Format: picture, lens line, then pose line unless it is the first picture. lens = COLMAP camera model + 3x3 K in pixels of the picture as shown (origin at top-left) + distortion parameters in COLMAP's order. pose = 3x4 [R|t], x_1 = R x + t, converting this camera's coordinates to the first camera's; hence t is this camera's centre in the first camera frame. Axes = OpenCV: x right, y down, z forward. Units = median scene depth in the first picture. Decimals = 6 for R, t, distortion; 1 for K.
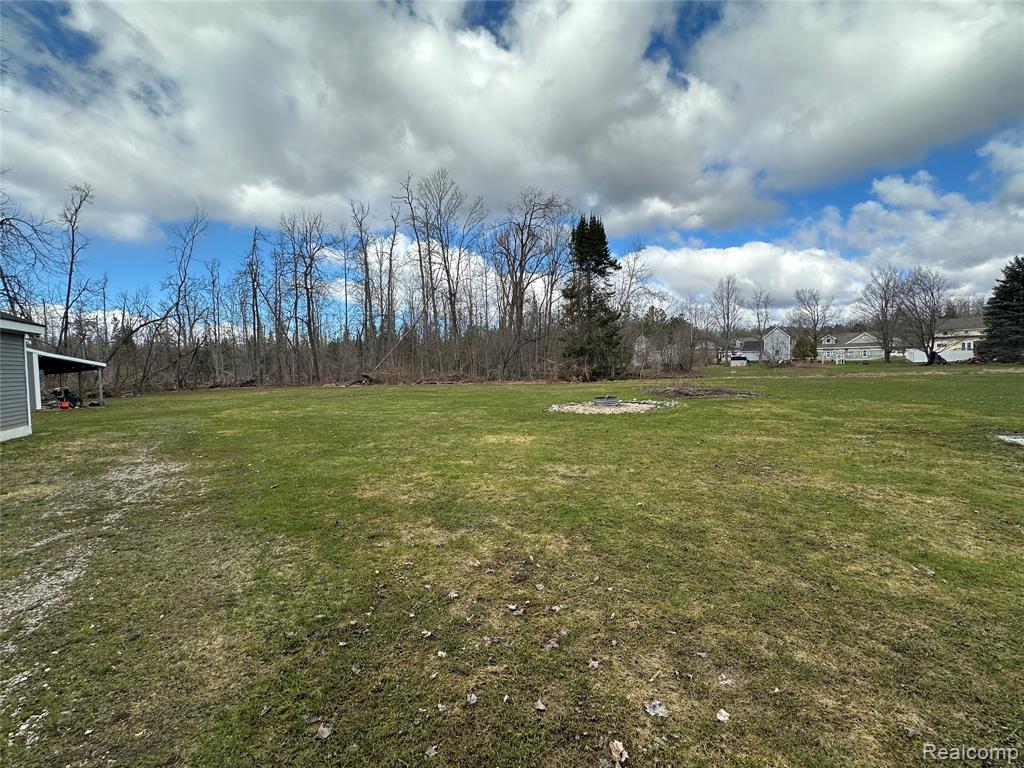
lens RADIAL K [[451.8, 0, 512.0], [0, 451.8, 384.0], [0, 0, 1]] dist [0.000427, 0.000058]
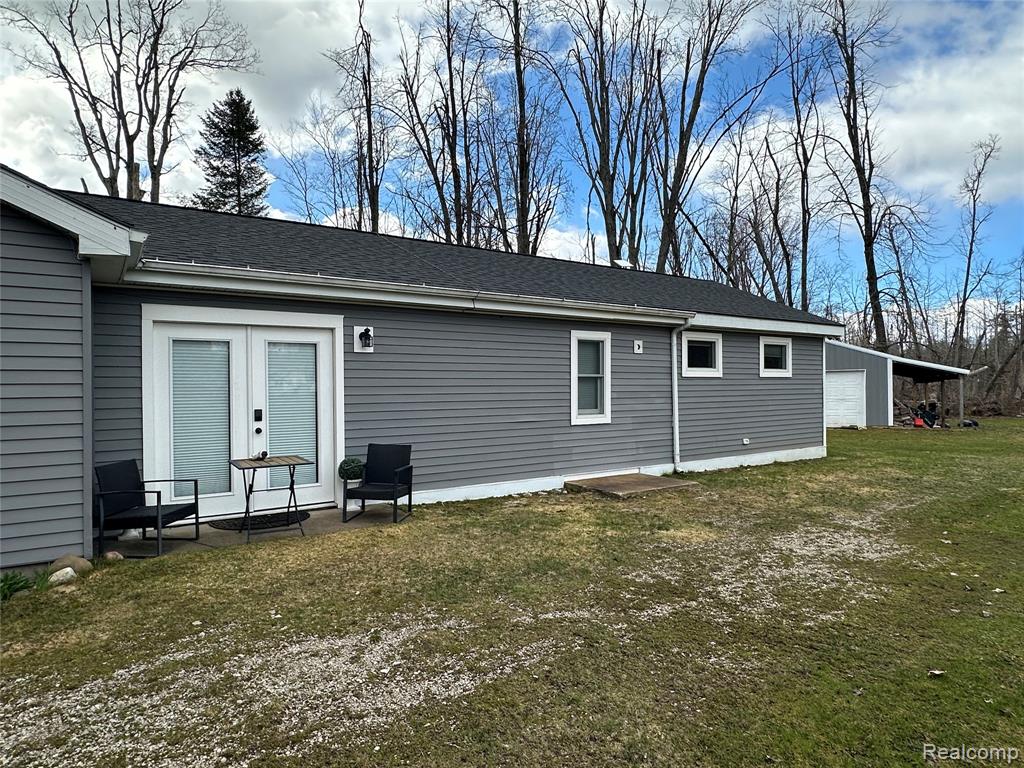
lens RADIAL K [[616.2, 0, 512.0], [0, 616.2, 384.0], [0, 0, 1]] dist [0.001623, 0.000433]
pose [[0.128481, 0.015688, -0.991588, -0.011904], [-0.035481, 0.999307, 0.011213, -0.015372], [0.991077, 0.033742, 0.128948, 0.273938]]
